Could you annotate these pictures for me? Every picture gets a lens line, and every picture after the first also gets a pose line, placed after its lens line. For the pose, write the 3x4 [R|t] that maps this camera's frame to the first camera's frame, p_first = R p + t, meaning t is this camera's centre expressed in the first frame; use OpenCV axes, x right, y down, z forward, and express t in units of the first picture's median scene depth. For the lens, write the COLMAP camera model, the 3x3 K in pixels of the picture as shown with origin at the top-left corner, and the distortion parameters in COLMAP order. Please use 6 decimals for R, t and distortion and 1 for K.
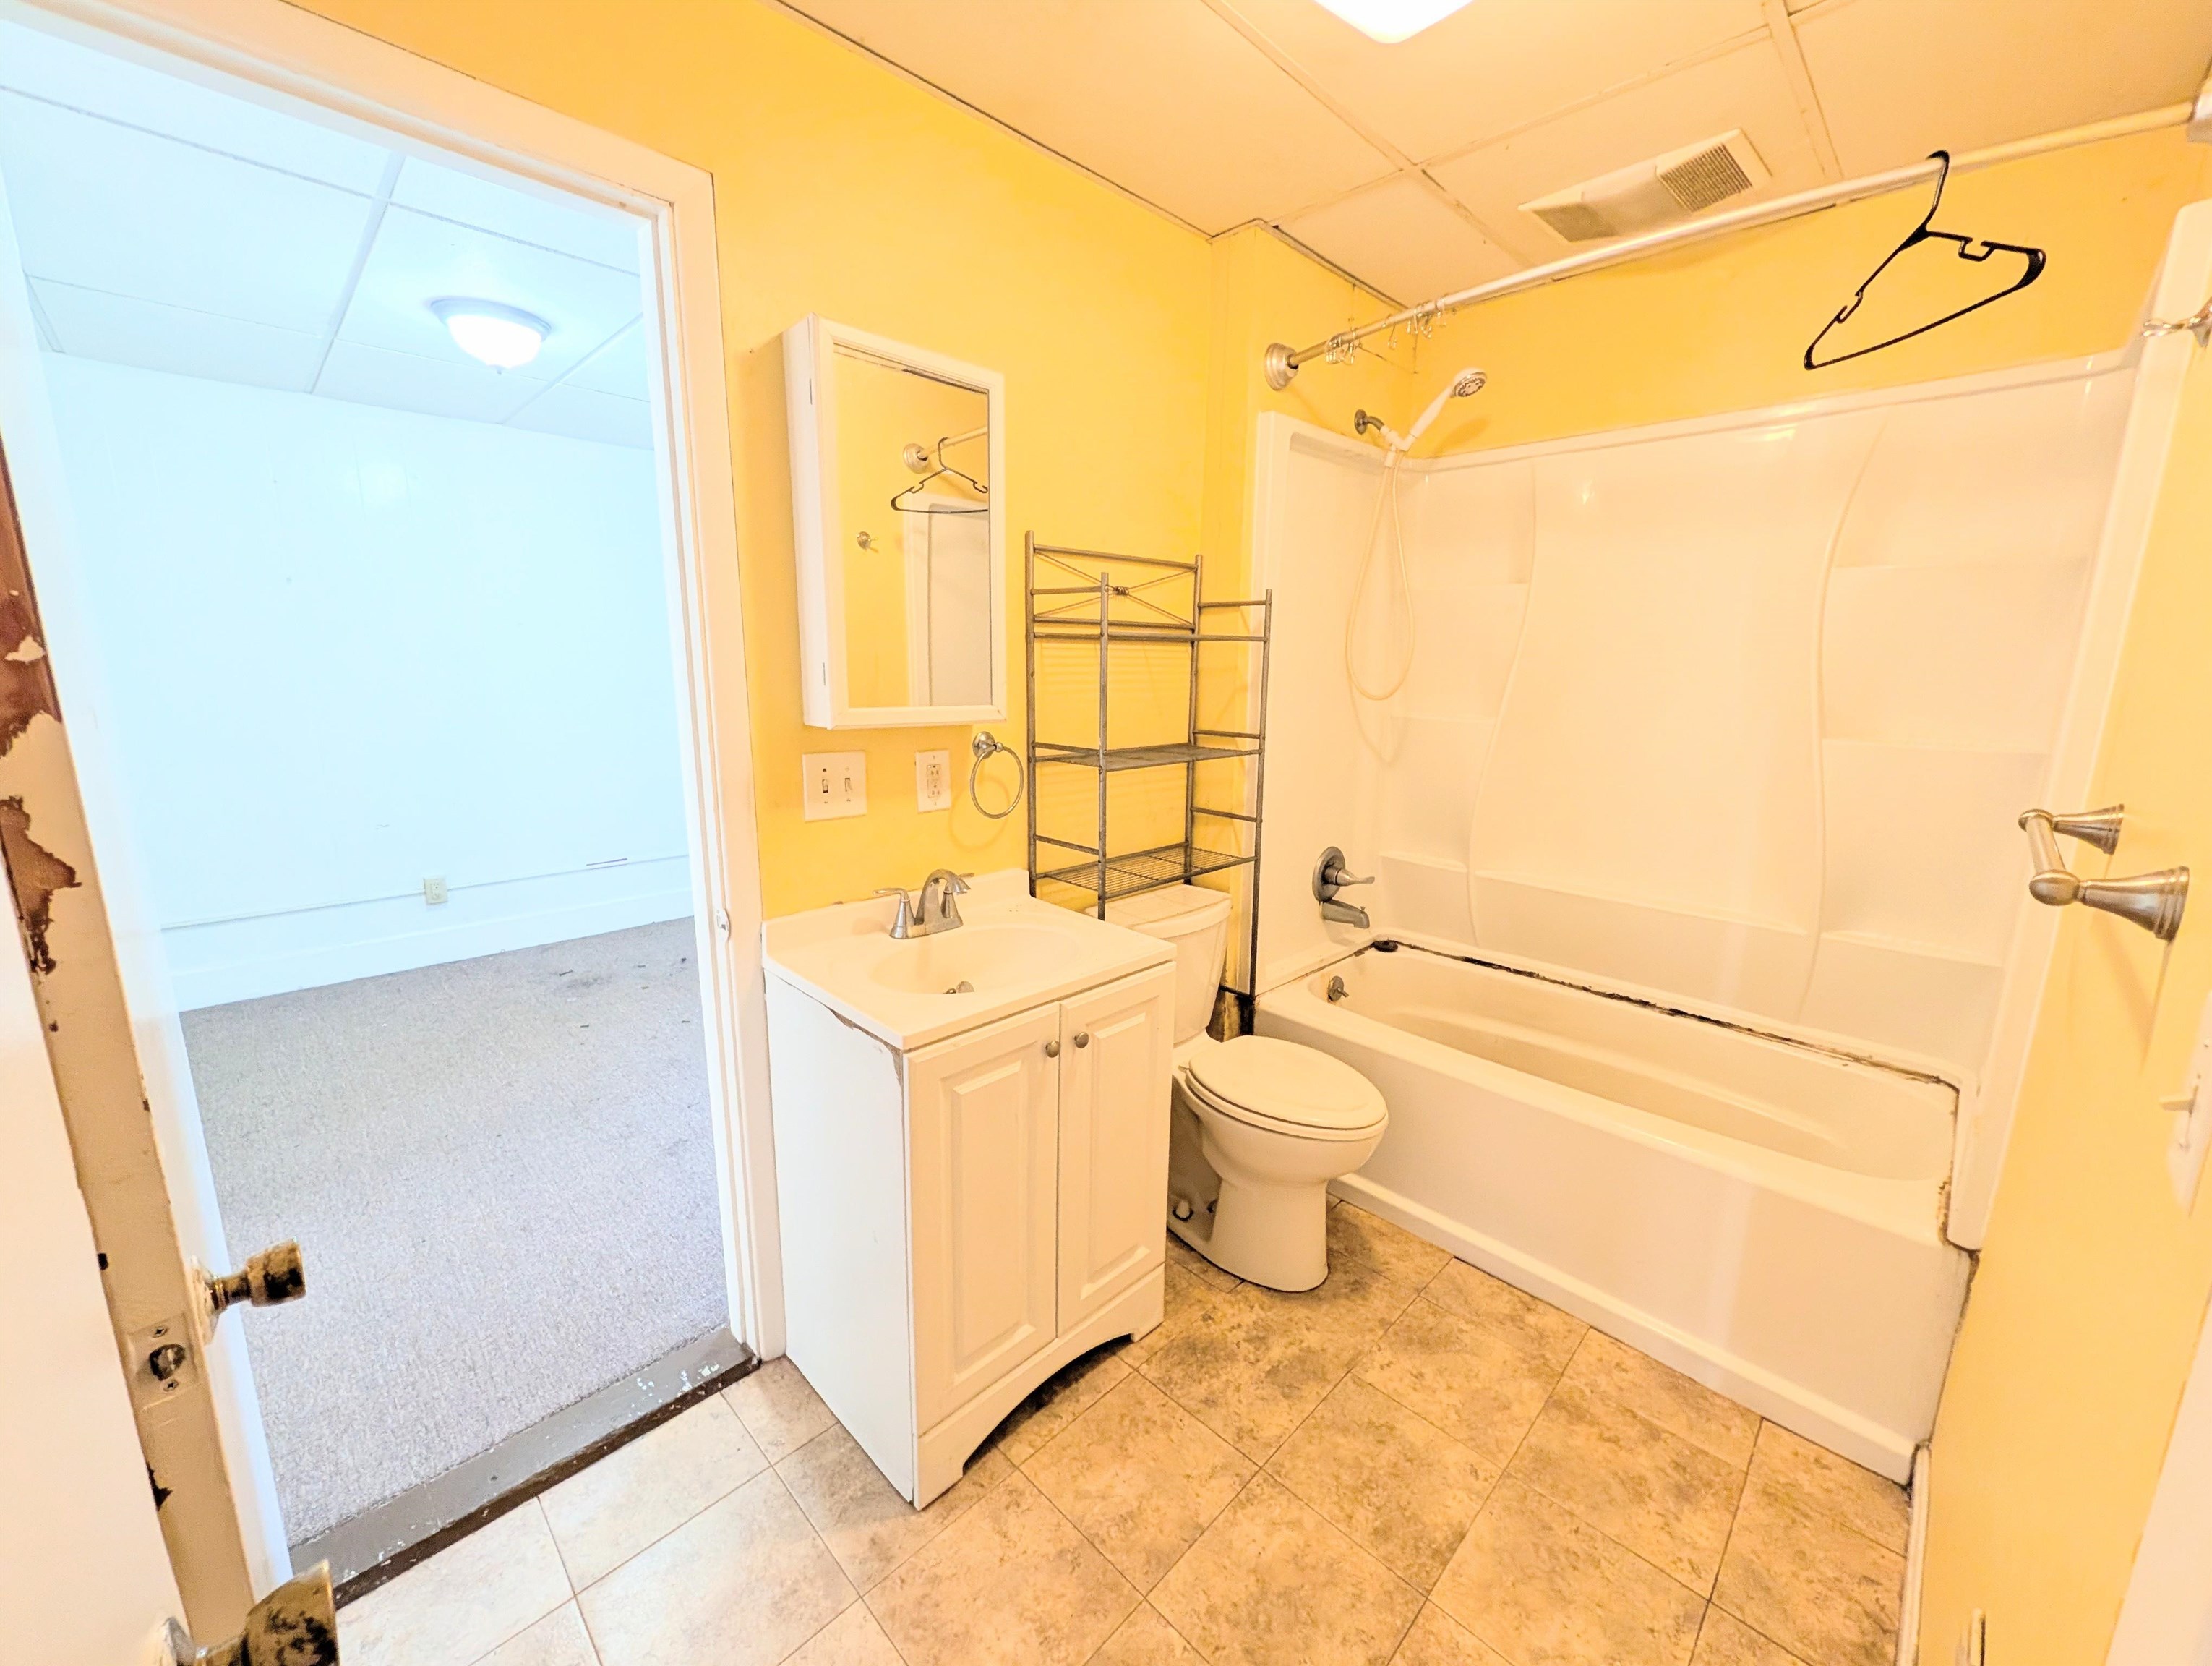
lens RADIAL K [[872.3, 0, 1104.6], [0, 872.3, 835.9], [0, 0, 1]] dist [0.000582, -0.001187]
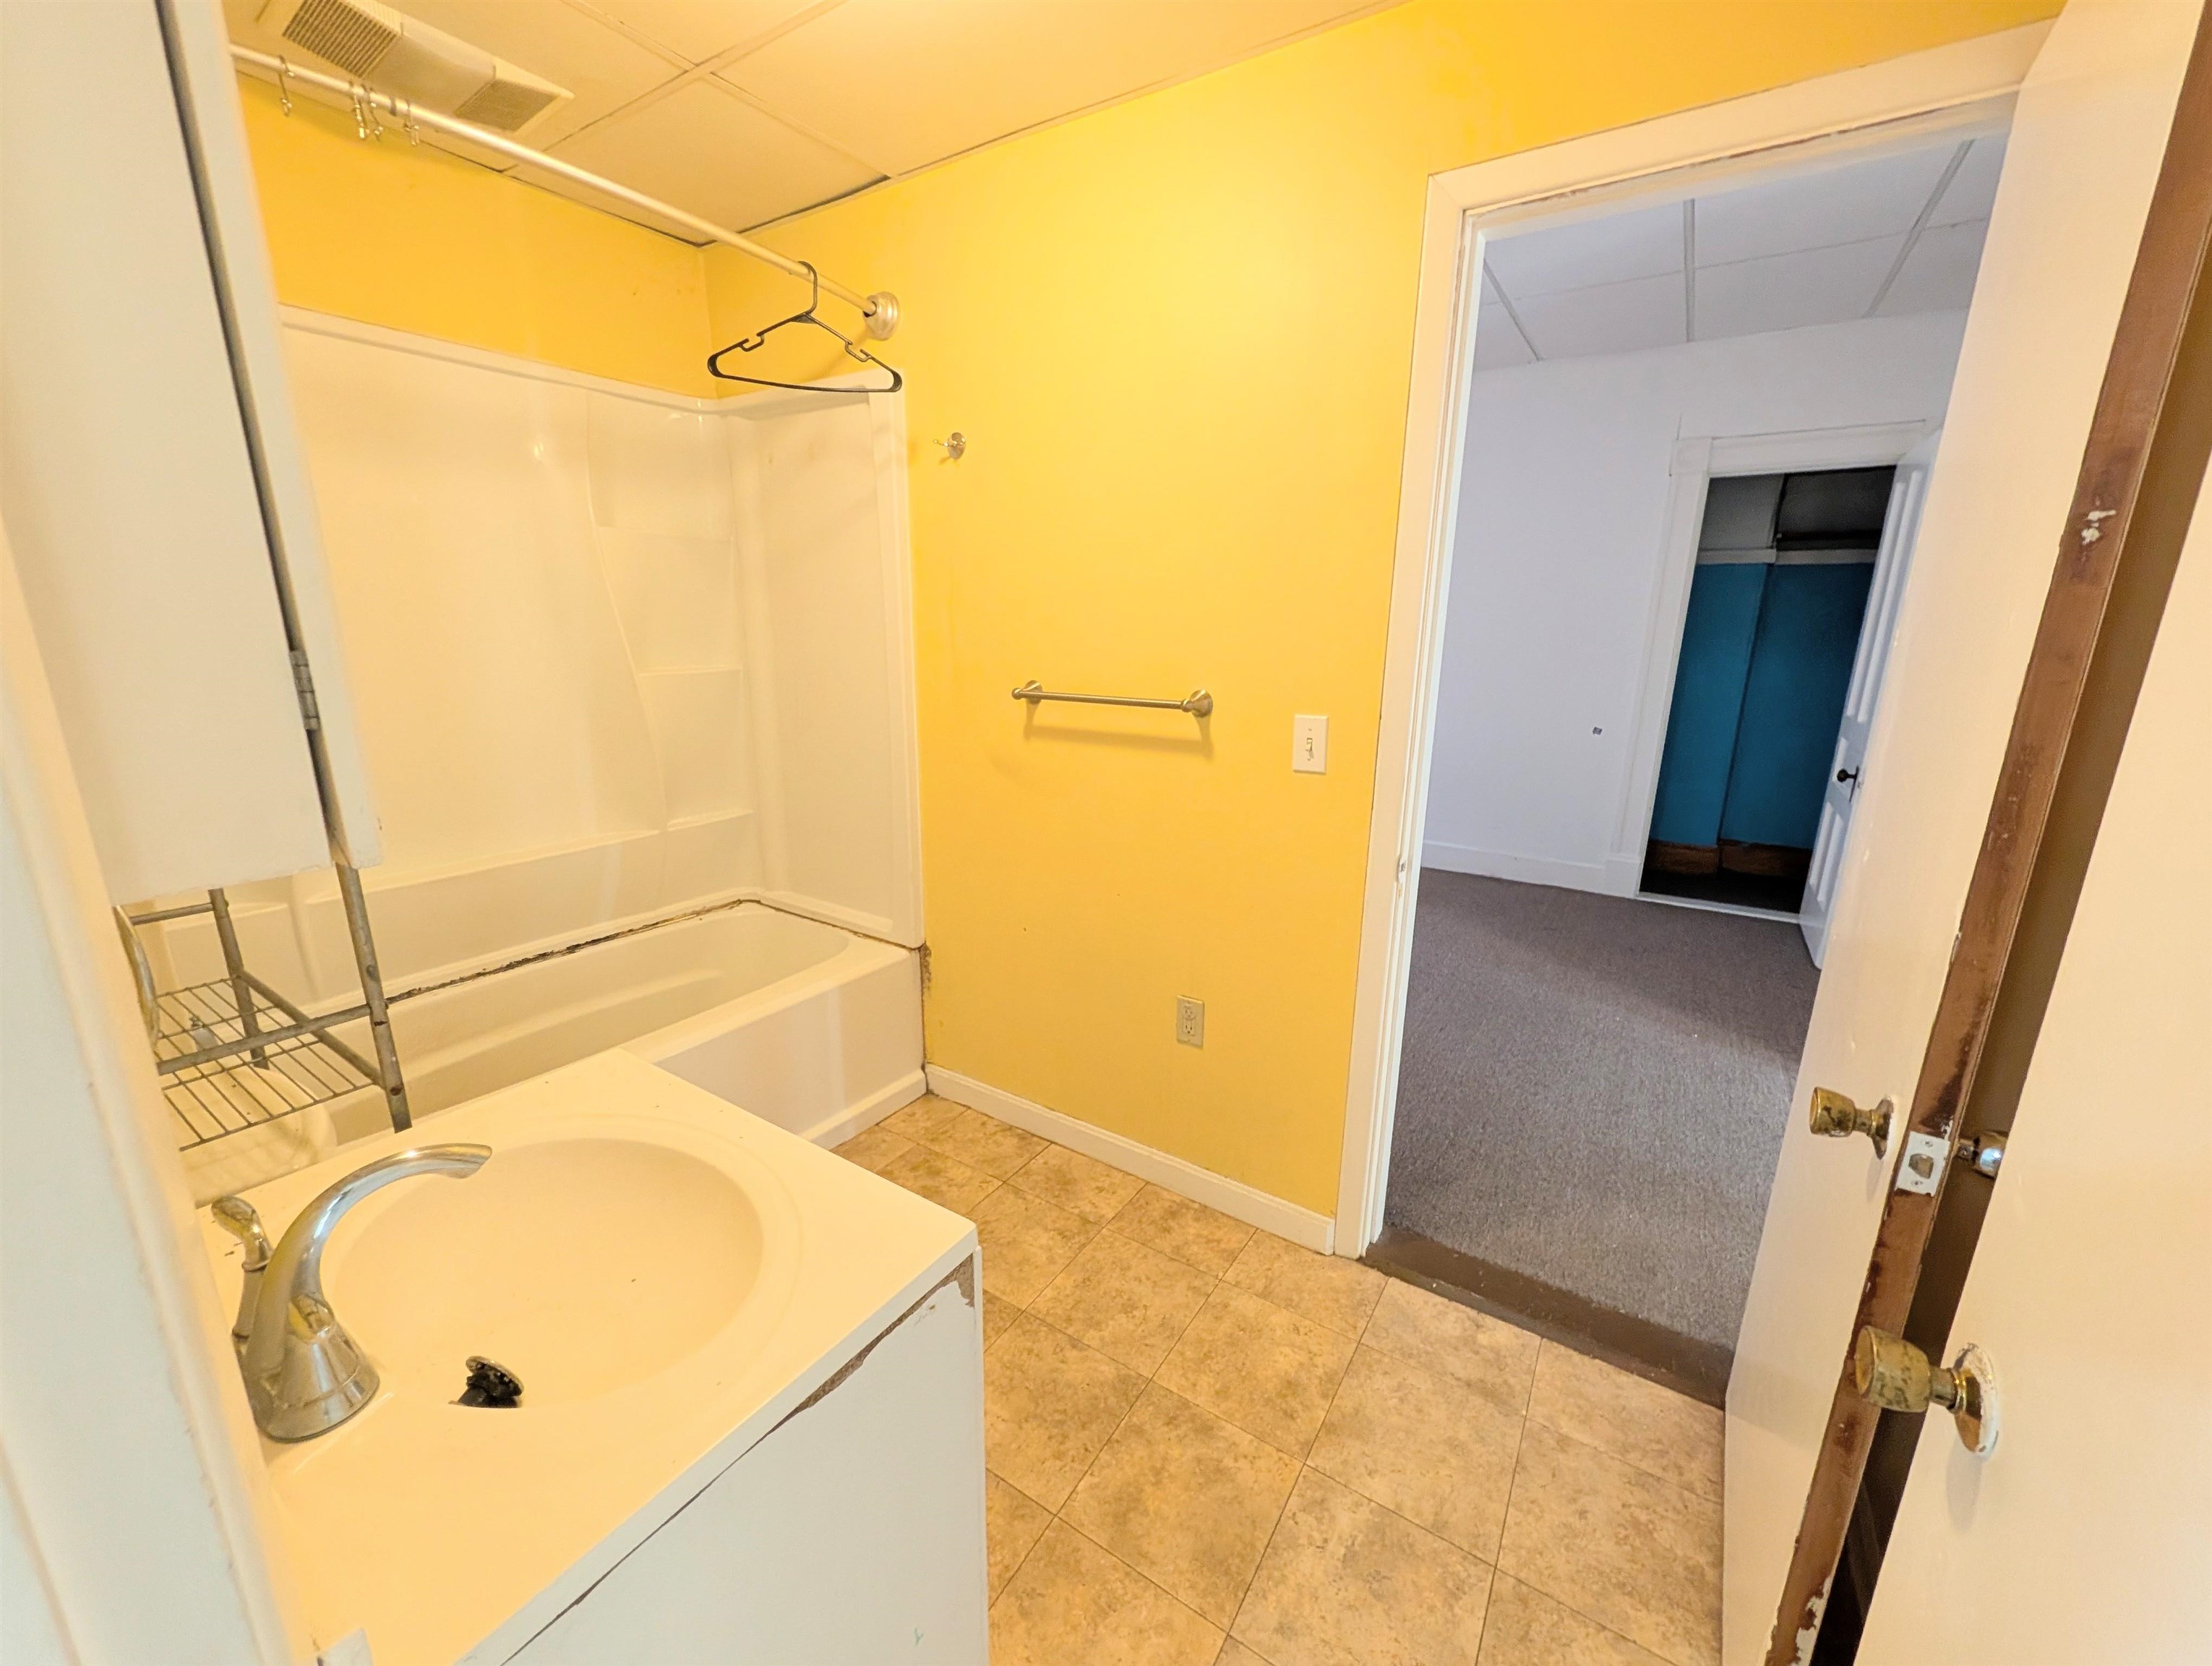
lens RADIAL K [[872.3, 0, 1112.4], [0, 872.3, 835.9], [0, 0, 1]] dist [0.000582, -0.001187]
pose [[-0.220465, -0.253377, 0.941910, -0.704976], [0.176835, 0.939286, 0.294062, -0.188632], [-0.959231, 0.231393, -0.162274, 0.848845]]
